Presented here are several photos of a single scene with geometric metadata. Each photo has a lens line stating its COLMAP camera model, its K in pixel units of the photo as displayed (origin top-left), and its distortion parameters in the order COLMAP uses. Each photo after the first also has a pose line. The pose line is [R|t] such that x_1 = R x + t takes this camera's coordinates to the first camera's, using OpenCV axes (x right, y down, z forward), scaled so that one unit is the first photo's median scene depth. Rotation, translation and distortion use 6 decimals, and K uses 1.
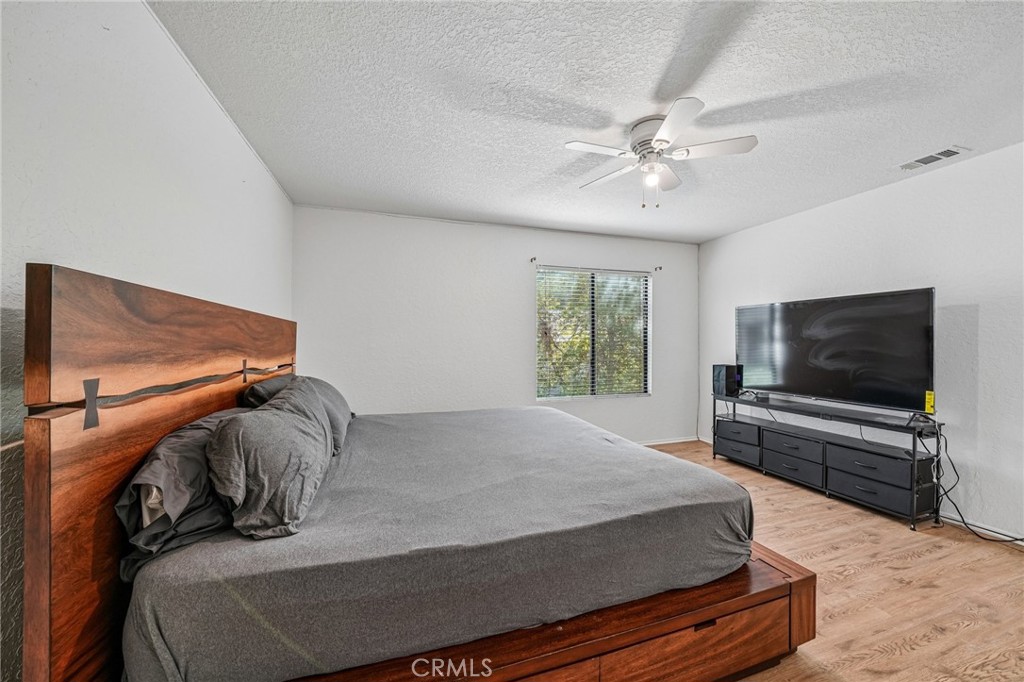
lens RADIAL K [[364.1, 0, 507.9], [0, 364.1, 342.4], [0, 0, 1]] dist [-0.007639, 0.001044]
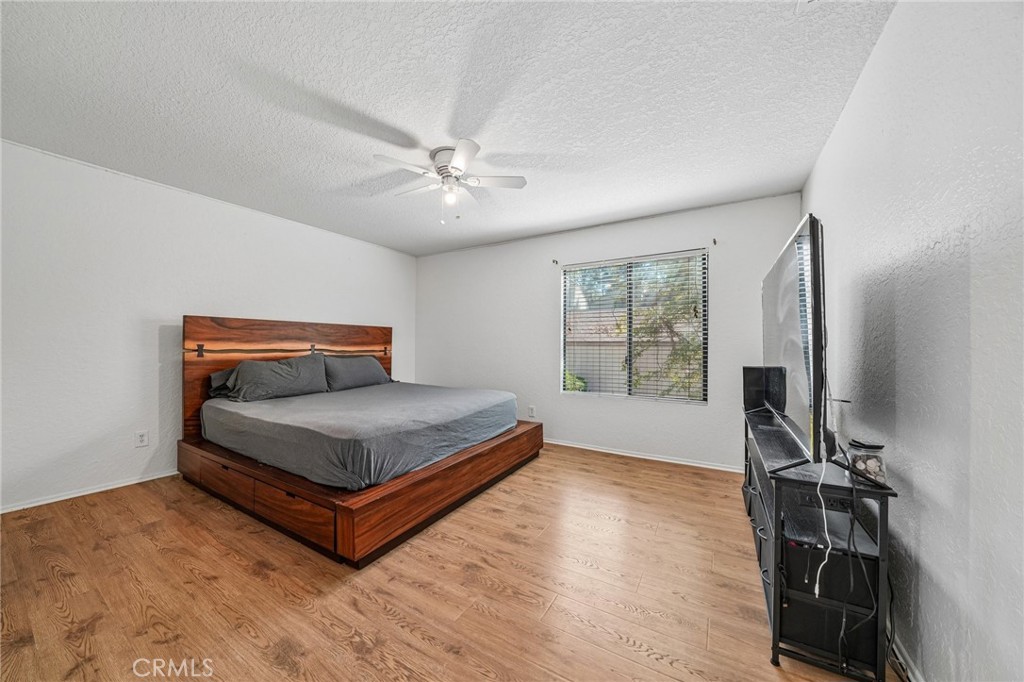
lens RADIAL K [[350.3, 0, 511.6], [0, 350.3, 342.8], [0, 0, 1]] dist [-0.007233, 0.000303]
pose [[0.664446, -0.003660, -0.747327, 1.253260], [-0.002455, 0.999972, -0.007080, 0.035539], [0.747332, 0.006539, 0.664418, 0.345403]]
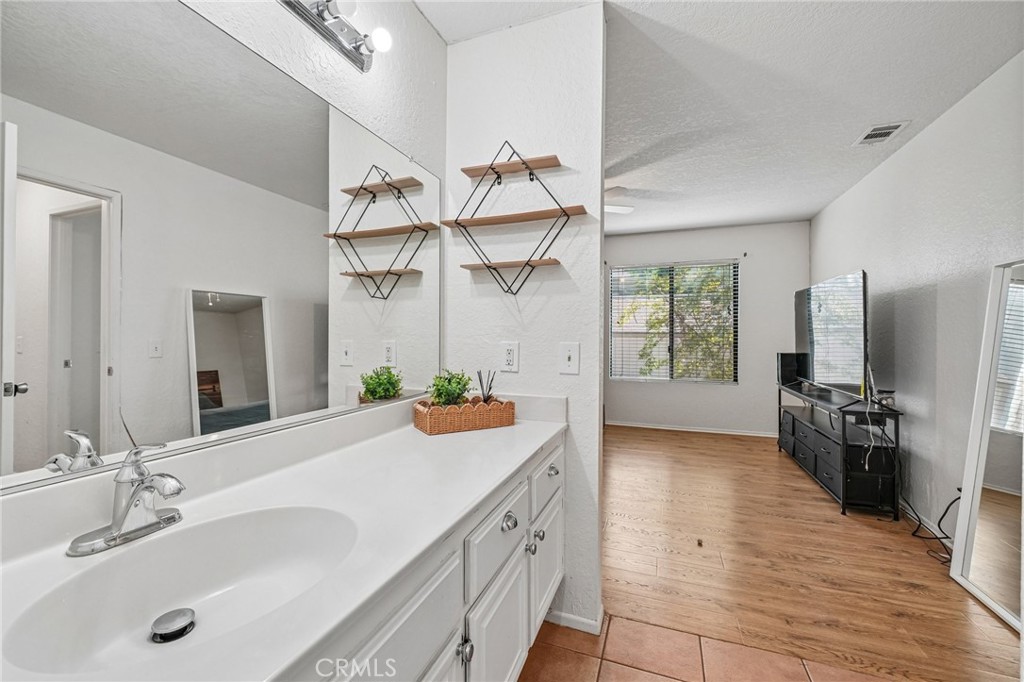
lens RADIAL K [[411.4, 0, 511.8], [0, 411.4, 333.4], [0, 0, 1]] dist [-0.000664, -0.000327]
pose [[0.788302, 0.000540, -0.615288, 1.100160], [-0.003485, 0.999987, -0.003588, 0.027540], [0.615279, 0.004973, 0.788294, -0.462593]]
